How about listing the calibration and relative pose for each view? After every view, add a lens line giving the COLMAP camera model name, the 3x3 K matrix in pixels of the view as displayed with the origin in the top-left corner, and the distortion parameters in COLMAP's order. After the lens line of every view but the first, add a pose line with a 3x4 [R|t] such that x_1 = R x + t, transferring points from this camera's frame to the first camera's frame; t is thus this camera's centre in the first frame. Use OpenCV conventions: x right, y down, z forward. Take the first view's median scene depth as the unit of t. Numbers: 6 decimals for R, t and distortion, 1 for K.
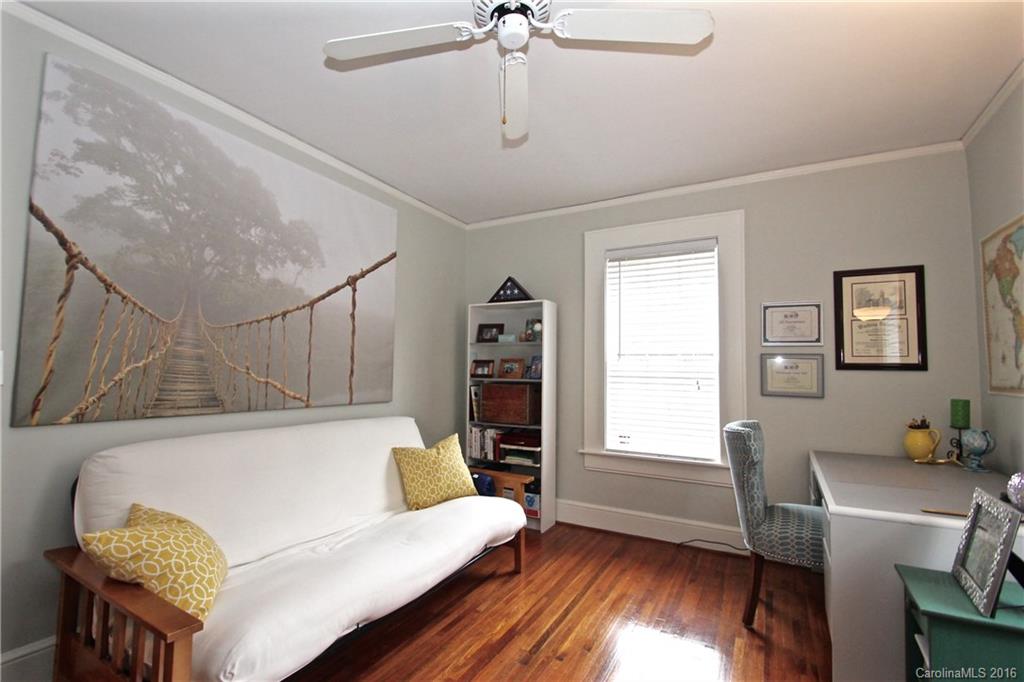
lens RADIAL K [[485.2, 0, 510.6], [0, 485.2, 340.0], [0, 0, 1]] dist [0.001711, 0.000073]
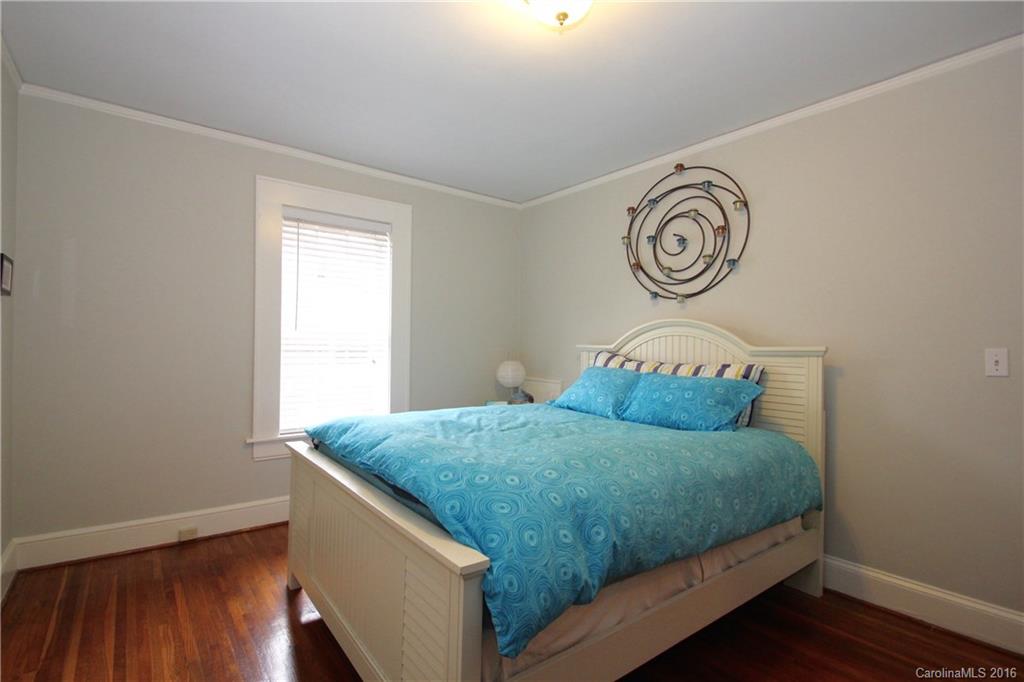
lens RADIAL K [[485.2, 0, 511.5], [0, 485.2, 342.6], [0, 0, 1]] dist [0.001711, 0.000073]
pose [[0.395705, 0.001788, 0.918376, -0.446441], [-0.070319, 0.997121, 0.028357, 0.005803], [-0.915681, -0.075801, 0.394692, 0.275376]]
